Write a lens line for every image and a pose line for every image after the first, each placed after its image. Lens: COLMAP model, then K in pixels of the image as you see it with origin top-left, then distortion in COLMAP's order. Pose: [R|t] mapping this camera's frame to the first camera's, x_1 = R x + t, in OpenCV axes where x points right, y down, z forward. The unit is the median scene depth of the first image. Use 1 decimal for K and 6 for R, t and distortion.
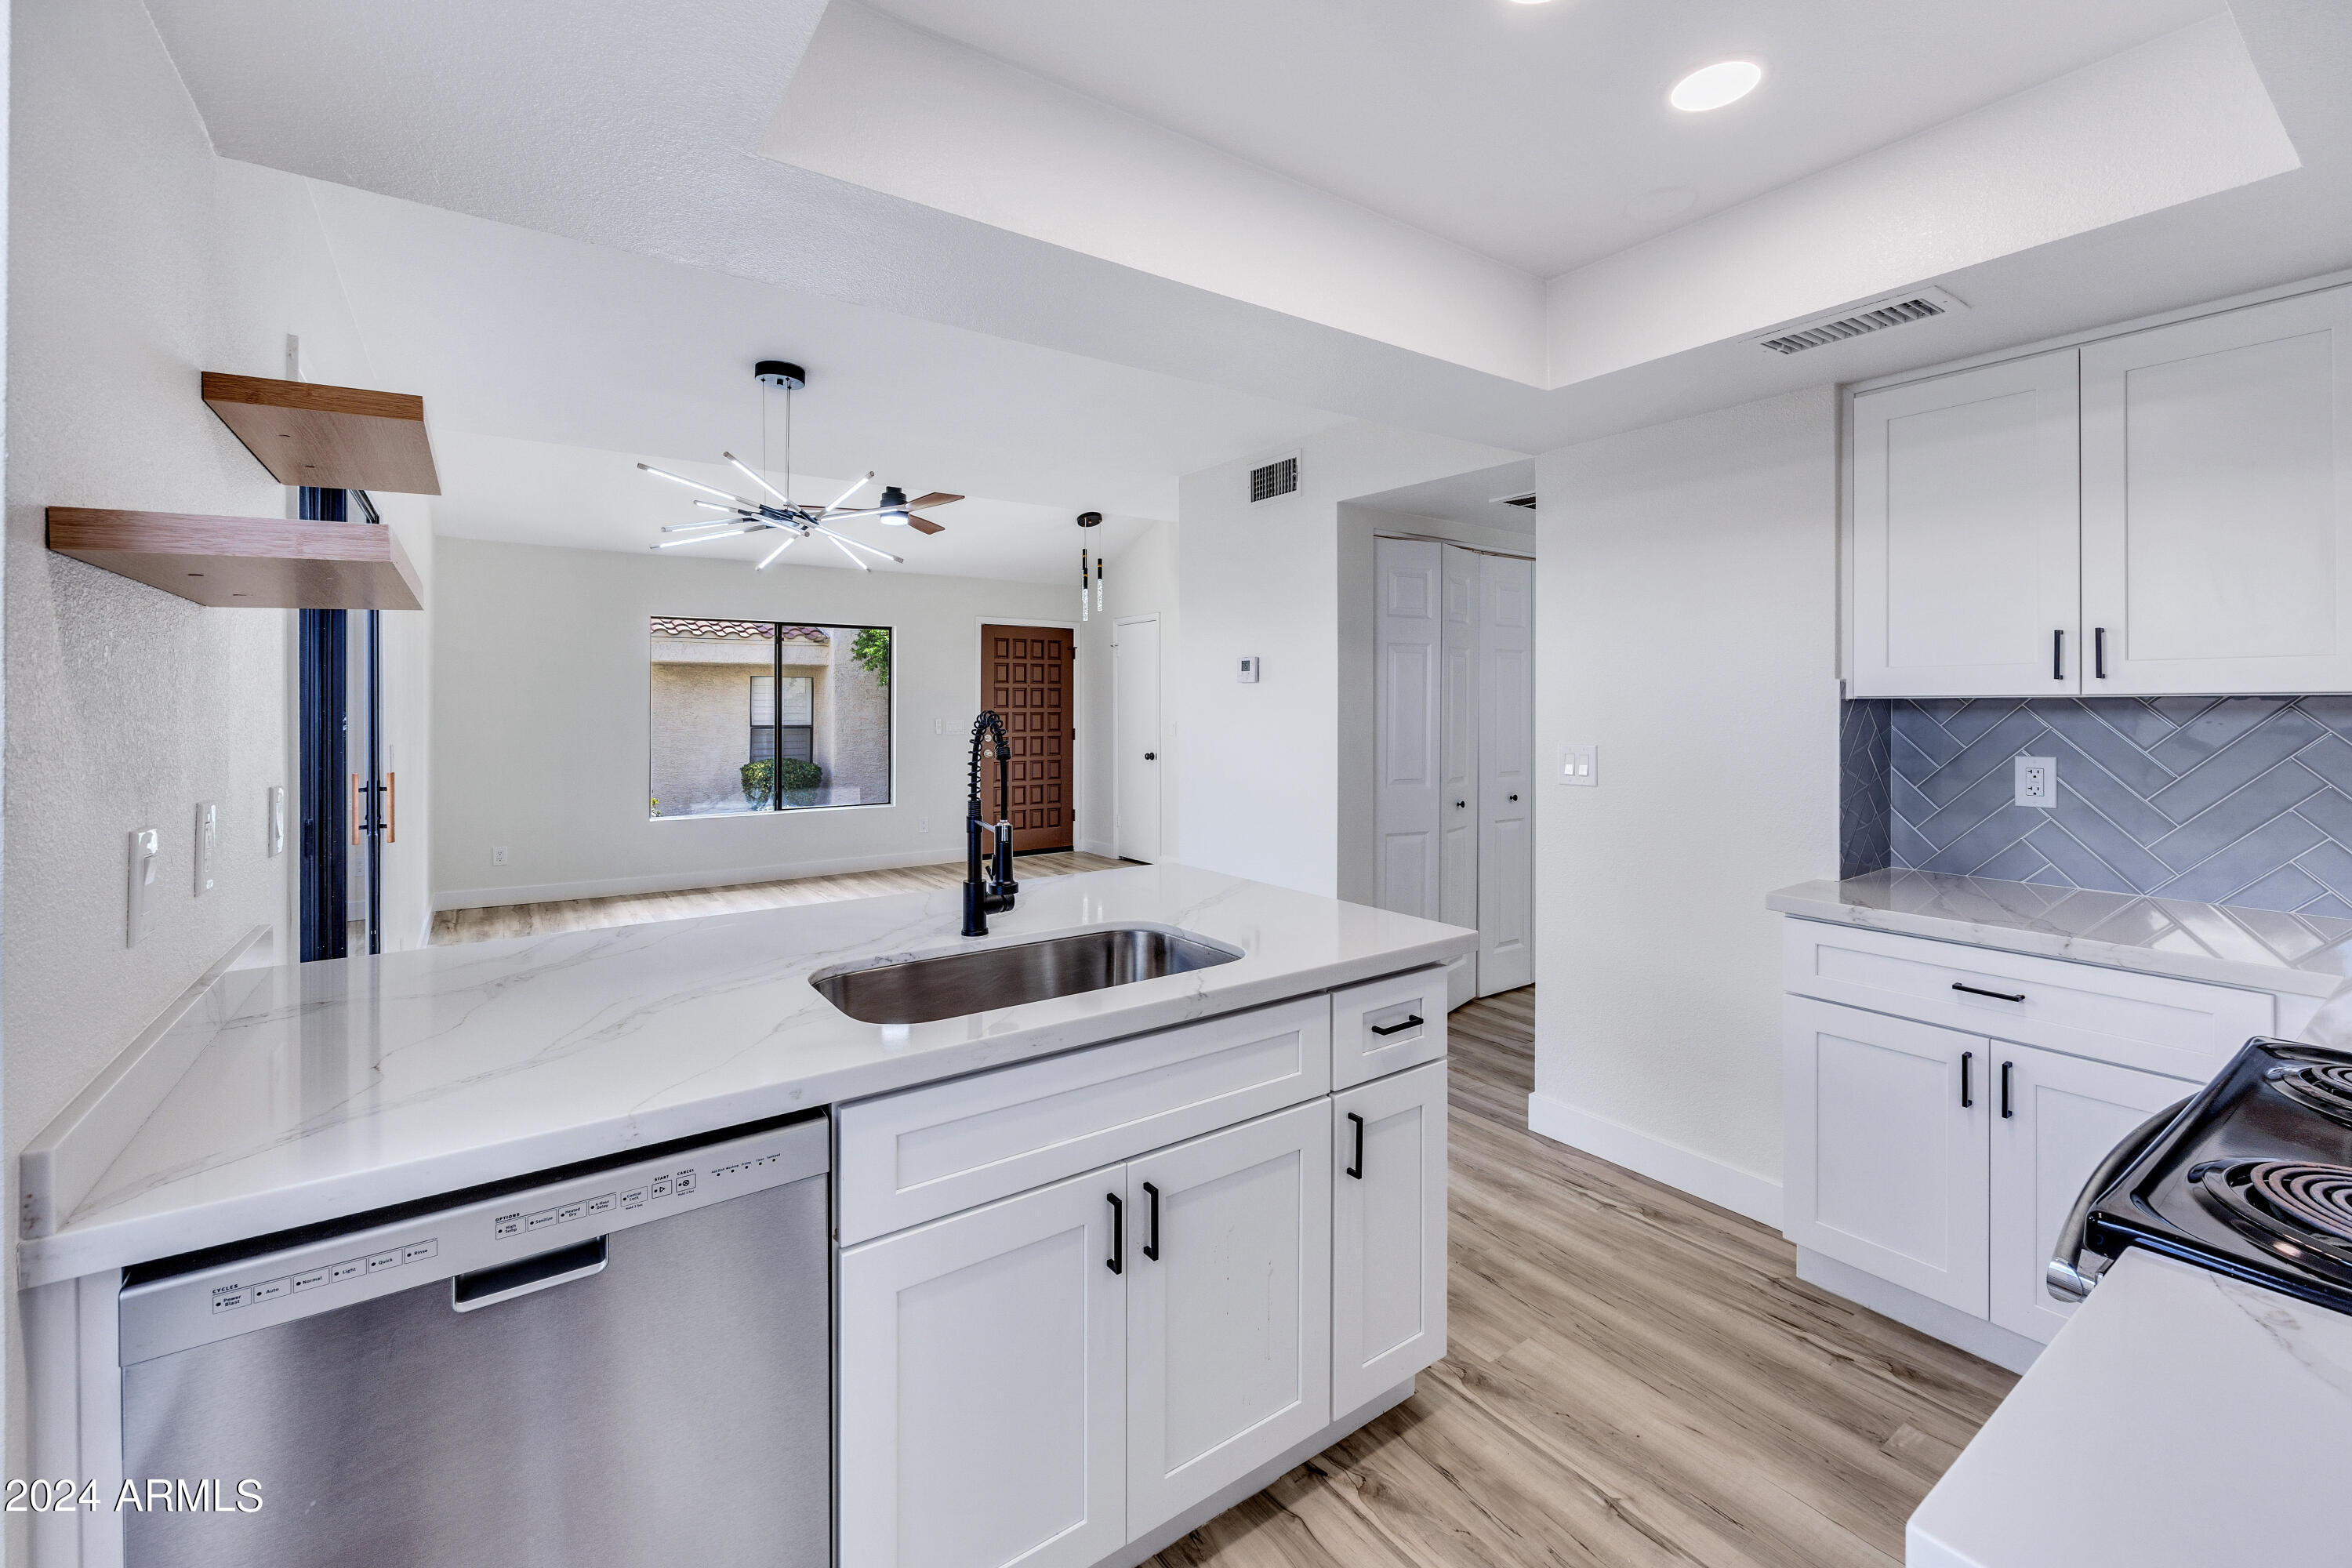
lens RADIAL K [[952.7, 0, 1160.3], [0, 952.7, 697.3], [0, 0, 1]] dist [-0.009035, 0.001495]
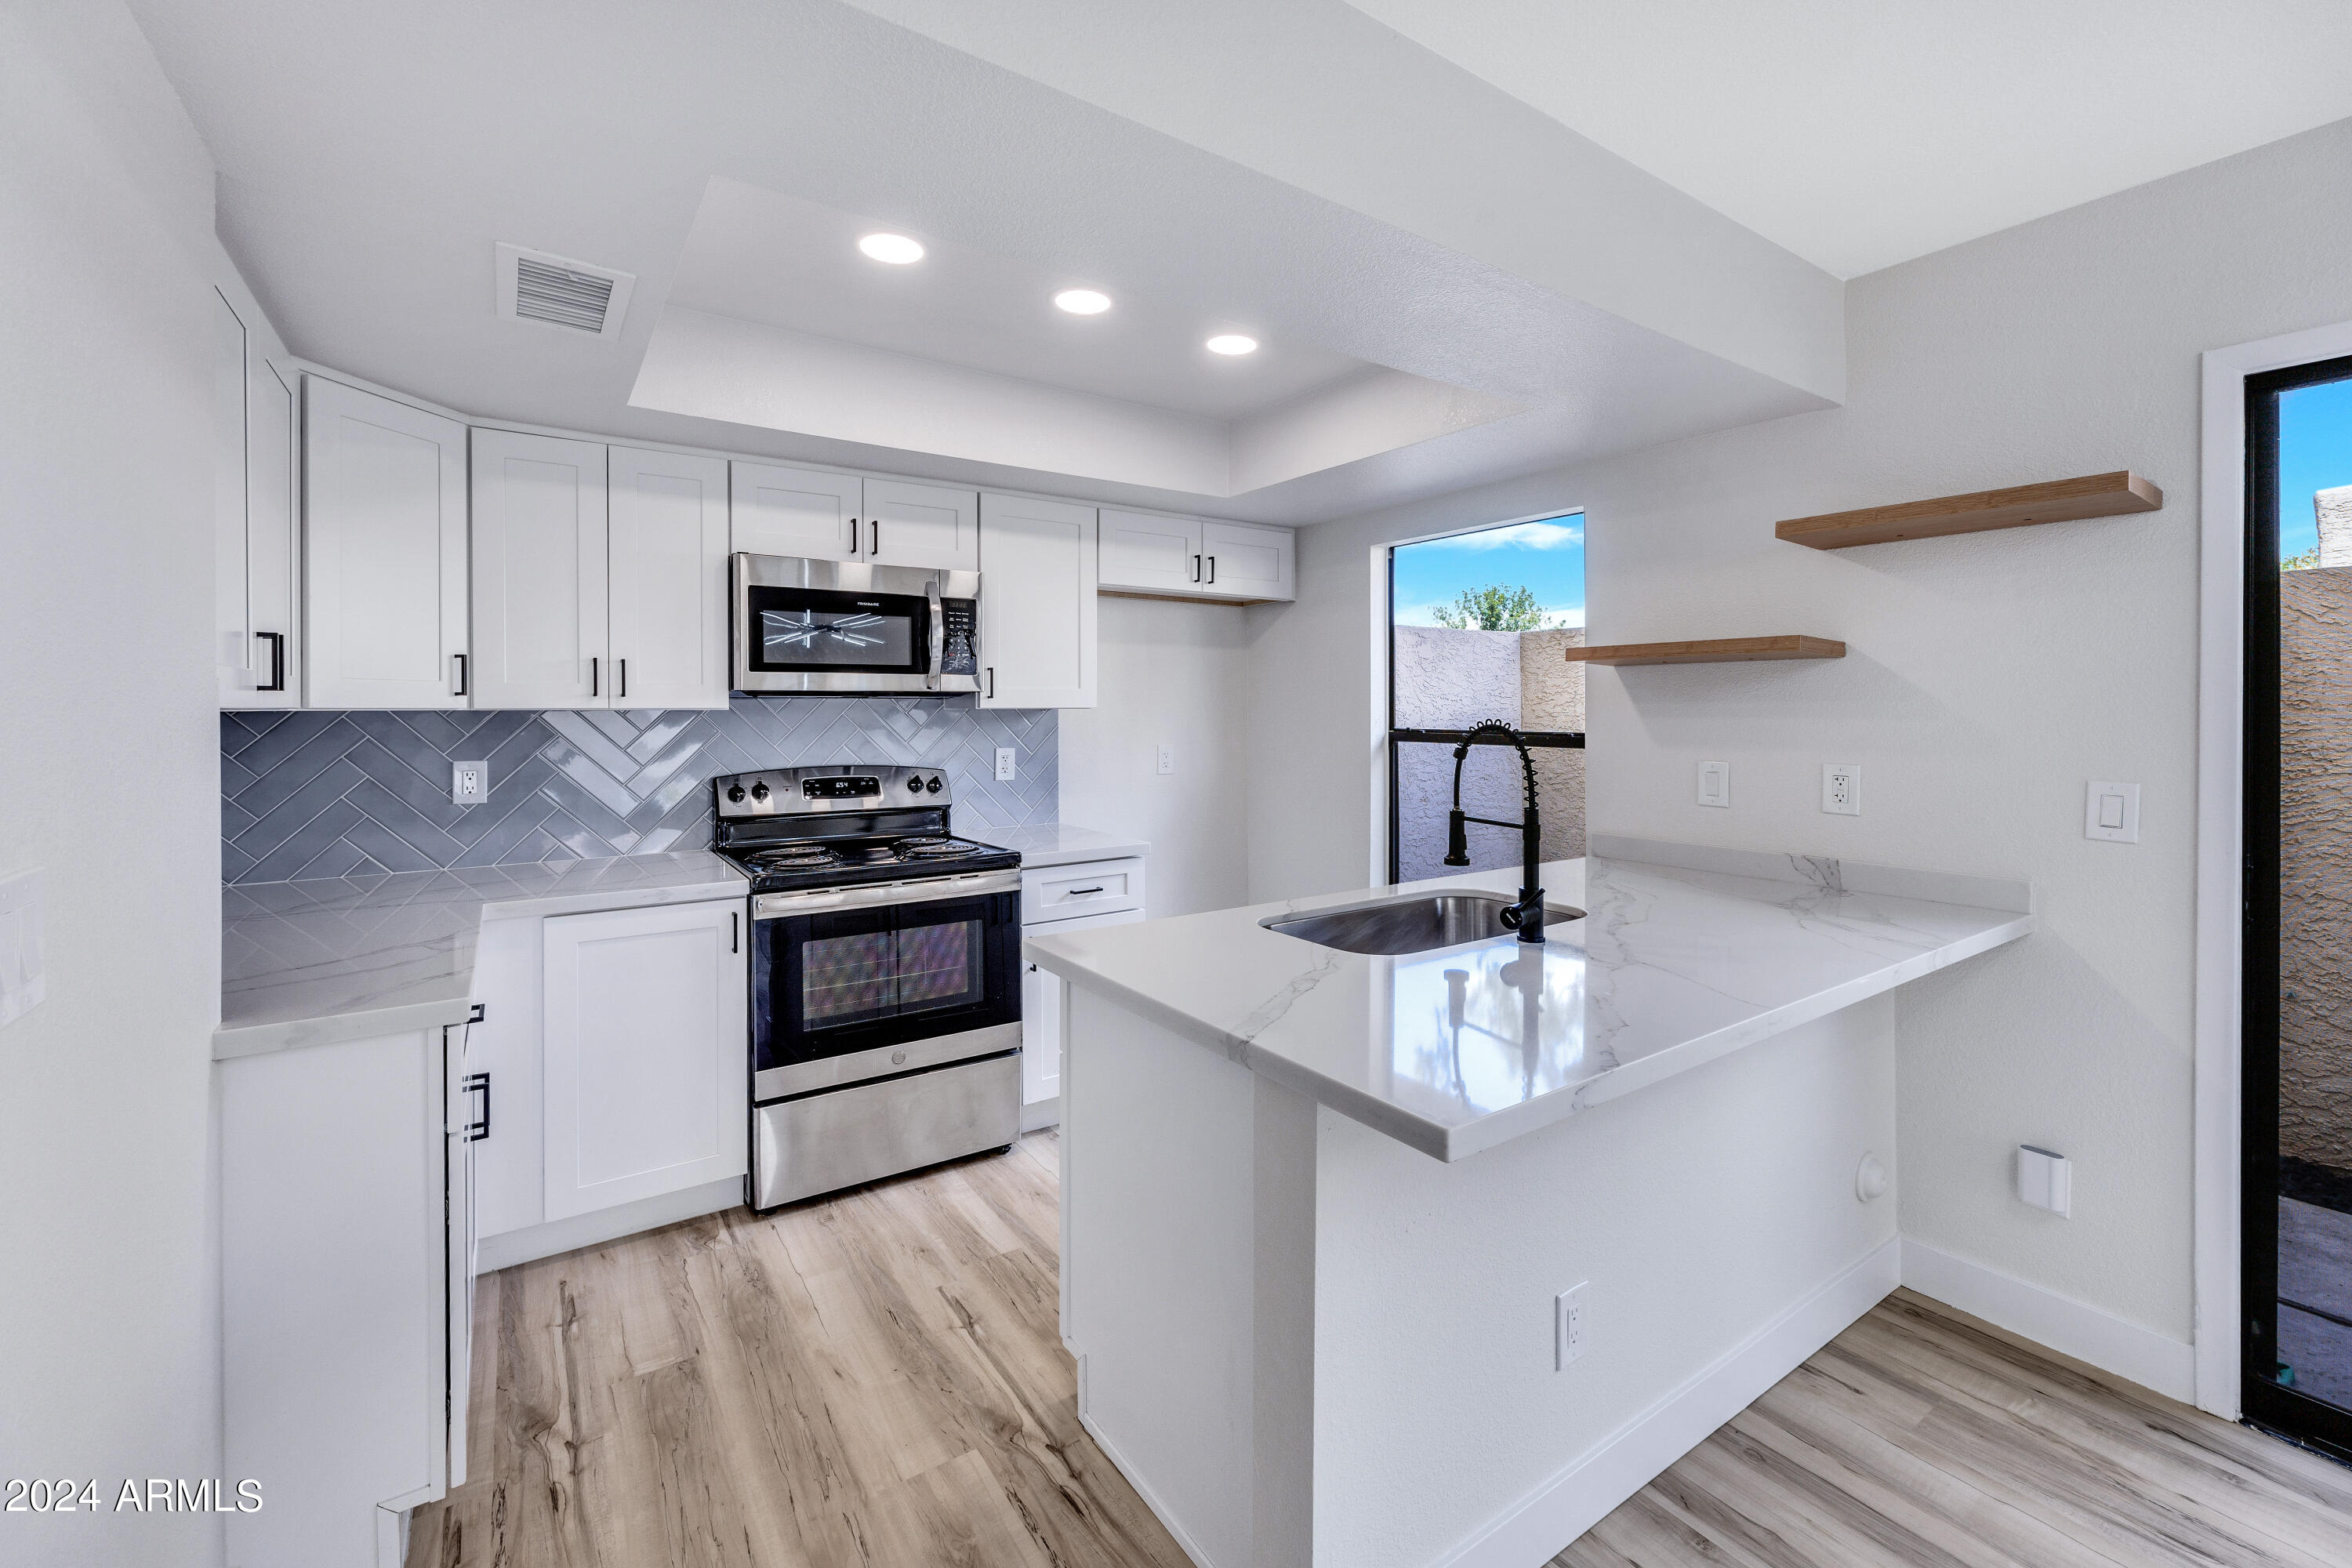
lens RADIAL K [[952.7, 0, 1198.0], [0, 952.7, 702.9], [0, 0, 1]] dist [-0.009035, 0.001495]
pose [[-0.999927, 0.004002, -0.011420, 0.036522], [0.004174, 0.999878, -0.015045, 0.002906], [0.011358, -0.015092, -0.999822, 0.482170]]
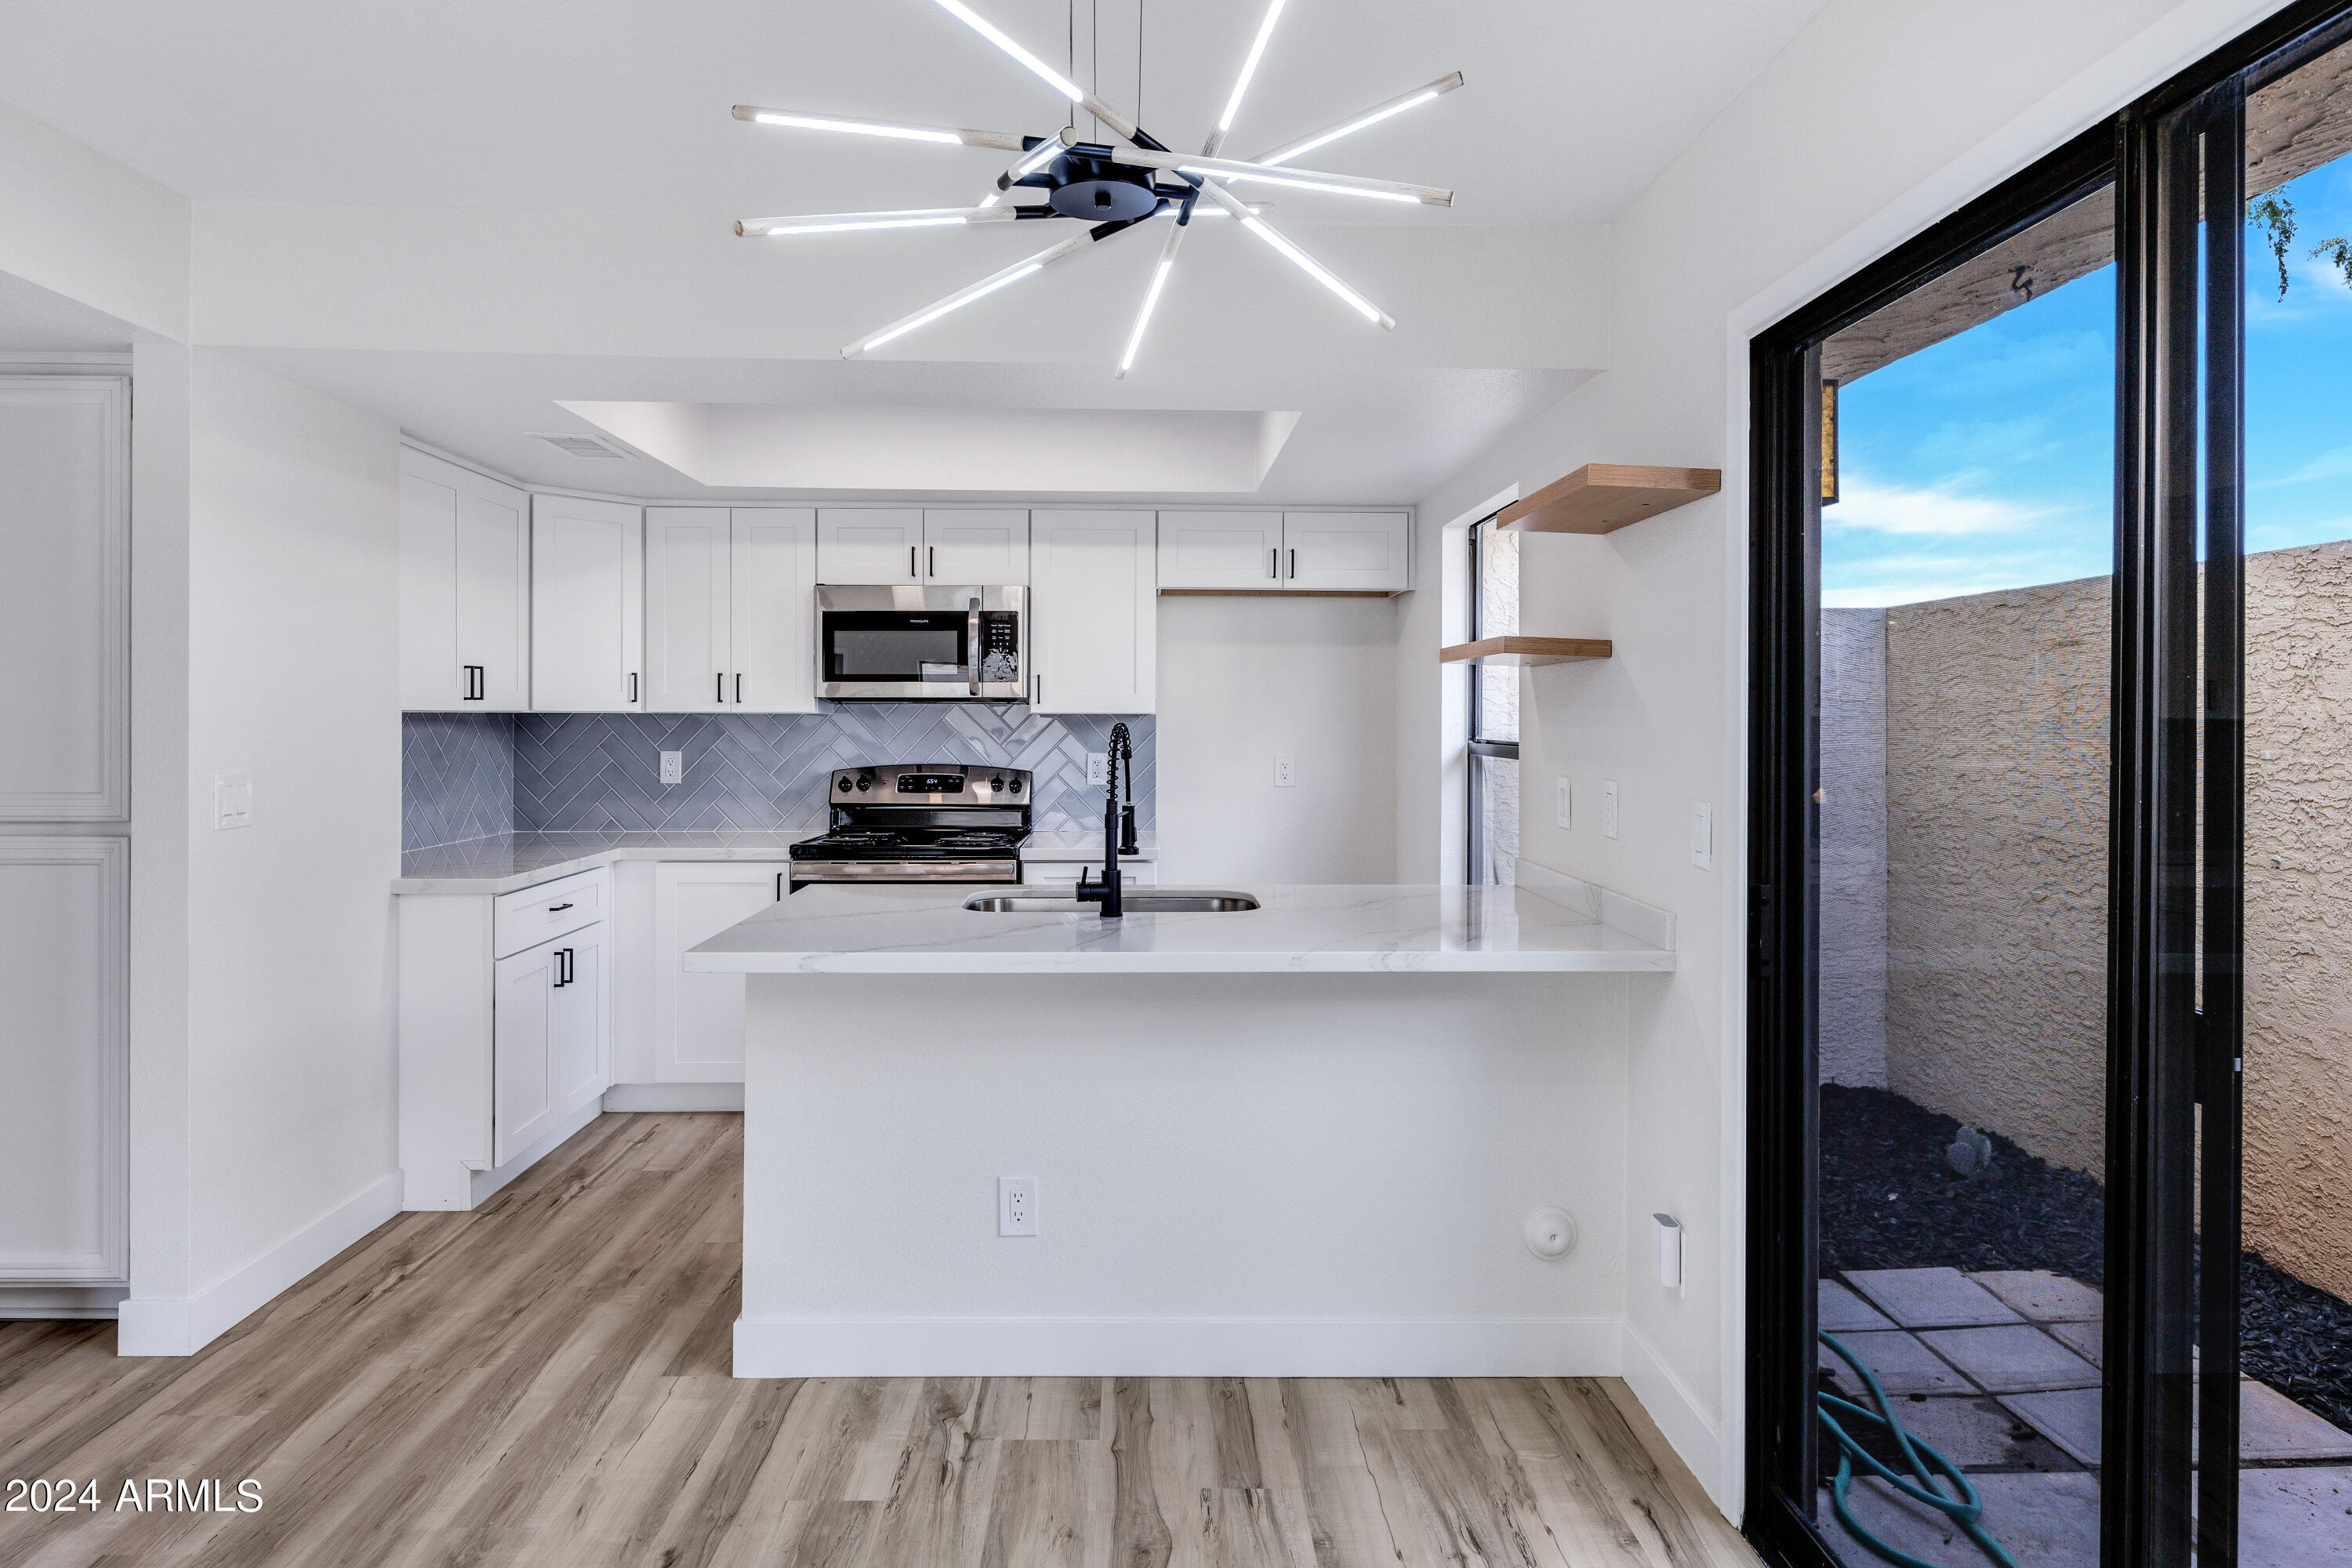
lens RADIAL K [[1341.7, 0, 1181.7], [0, 1341.7, 716.0], [0, 0, 1]] dist [-0.013983, 0.003900]
pose [[-0.839566, -0.001839, 0.543254, -0.272957], [-0.006459, 0.999957, -0.006597, 0.003639], [-0.543219, -0.009047, -0.839542, 0.550979]]
